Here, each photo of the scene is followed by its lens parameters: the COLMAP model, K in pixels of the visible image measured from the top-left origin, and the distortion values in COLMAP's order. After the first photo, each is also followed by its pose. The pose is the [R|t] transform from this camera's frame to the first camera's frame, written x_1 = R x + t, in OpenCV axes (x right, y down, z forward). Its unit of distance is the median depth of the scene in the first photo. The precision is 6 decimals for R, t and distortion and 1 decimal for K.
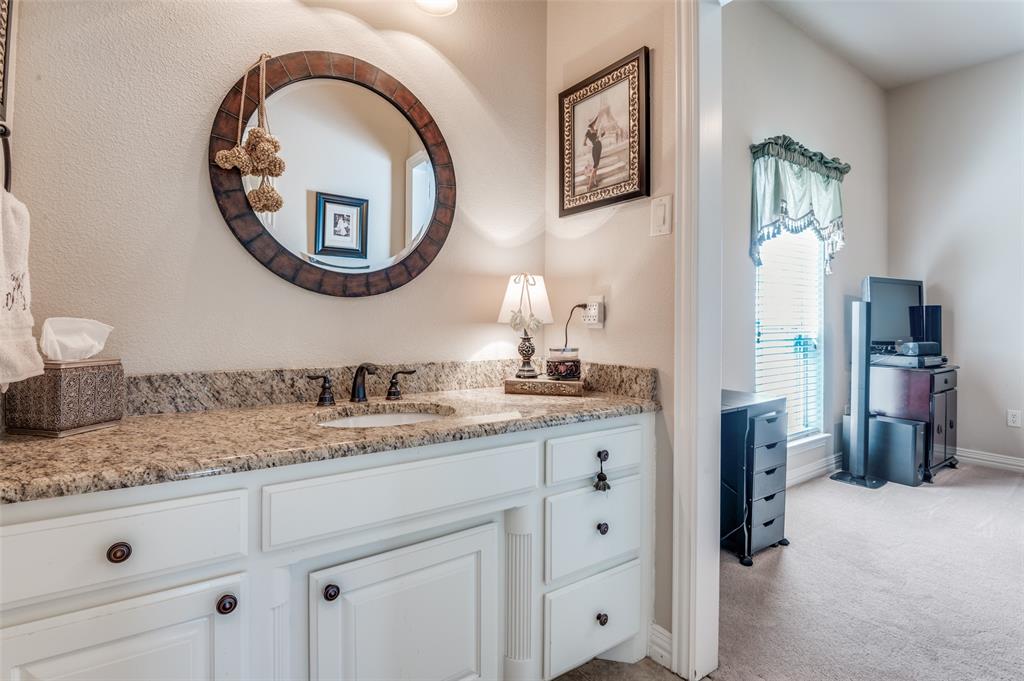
lens RADIAL K [[484.7, 0, 484.8], [0, 484.7, 319.8], [0, 0, 1]] dist [-0.019206, -0.002579]
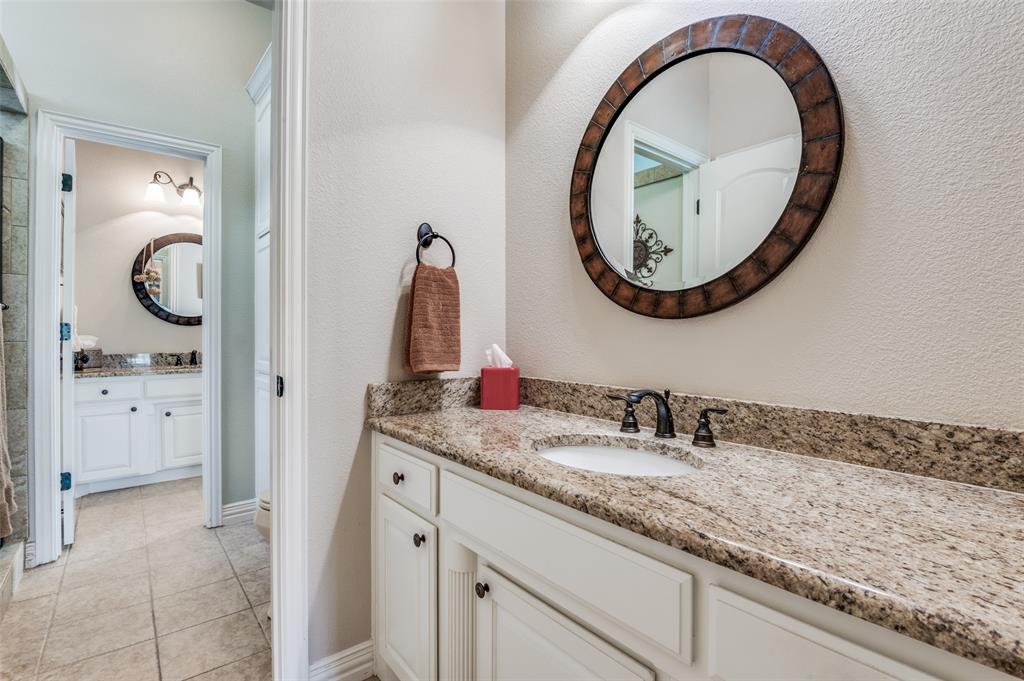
lens RADIAL K [[484.7, 0, 505.9], [0, 484.7, 334.7], [0, 0, 1]] dist [-0.019206, -0.002579]
pose [[0.995706, -0.010681, 0.091953, 1.316928], [0.009520, 0.999869, 0.013065, -0.018893], [-0.092081, -0.012133, 0.995678, -1.952413]]
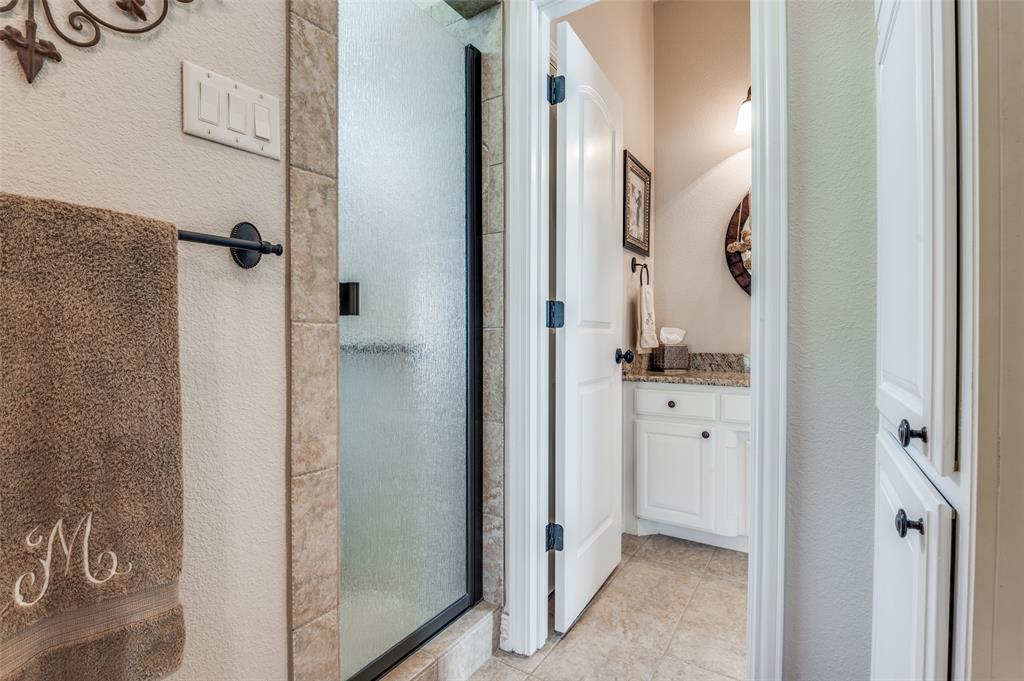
lens RADIAL K [[484.7, 0, 506.5], [0, 484.7, 333.8], [0, 0, 1]] dist [-0.019206, -0.002579]
pose [[0.402027, -0.007624, -0.915596, 0.900143], [0.005476, 0.999967, -0.005922, 0.031597], [0.915611, -0.002633, 0.402056, -0.658933]]
